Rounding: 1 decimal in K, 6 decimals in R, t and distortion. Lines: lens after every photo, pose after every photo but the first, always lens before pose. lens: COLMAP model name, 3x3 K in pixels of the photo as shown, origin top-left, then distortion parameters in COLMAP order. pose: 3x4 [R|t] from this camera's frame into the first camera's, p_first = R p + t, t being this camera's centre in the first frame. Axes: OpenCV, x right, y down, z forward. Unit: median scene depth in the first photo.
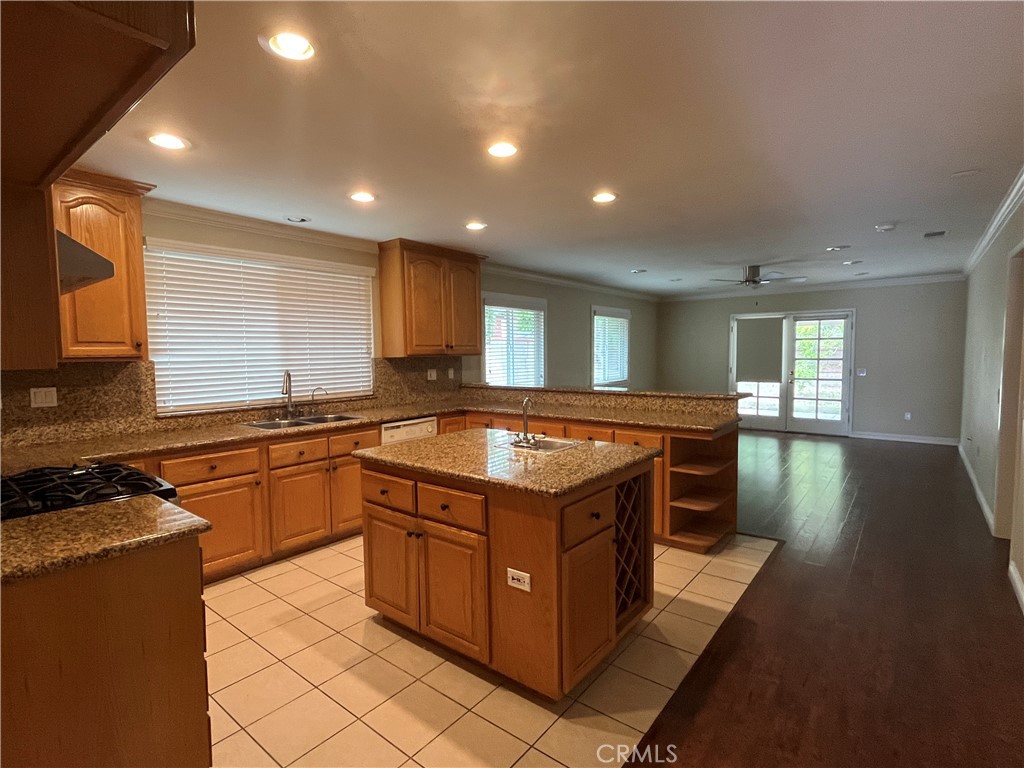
lens RADIAL K [[506.5, 0, 512.9], [0, 506.5, 383.1], [0, 0, 1]] dist [0.006534, 0.000859]
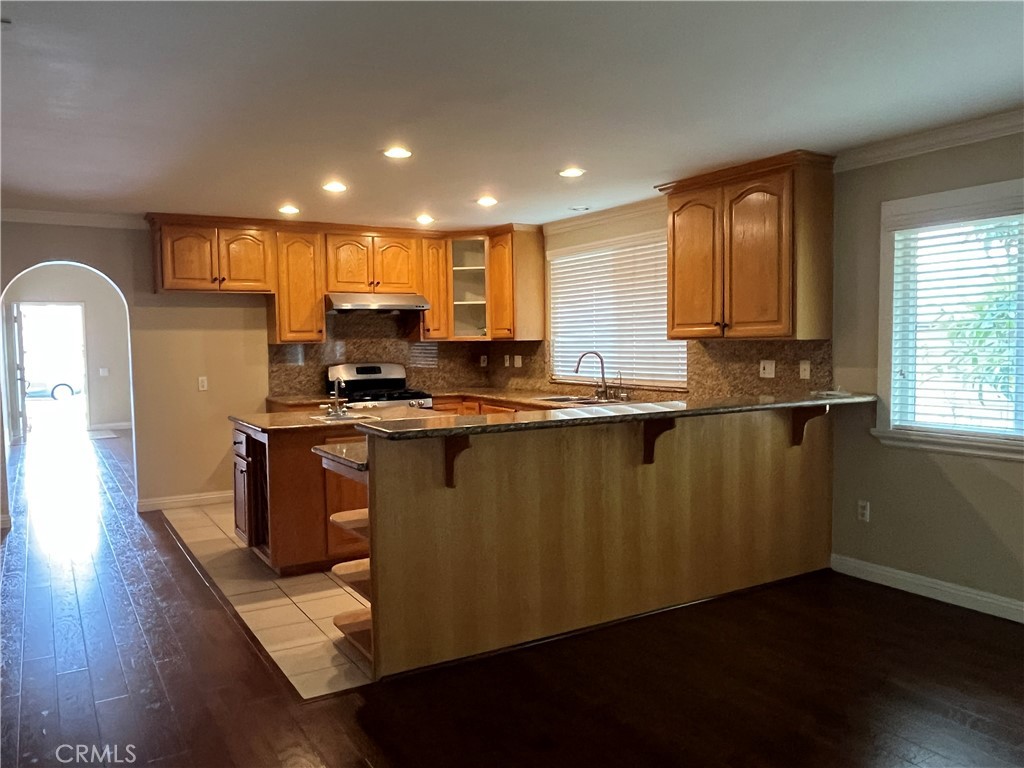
lens RADIAL K [[784.1, 0, 511.8], [0, 784.1, 384.9], [0, 0, 1]] dist [-0.003659, -0.000891]
pose [[-0.337358, 0.069390, -0.938815, 0.878241], [-0.043243, 0.995085, 0.089088, -0.071910], [0.940383, 0.070652, -0.332700, 1.067779]]
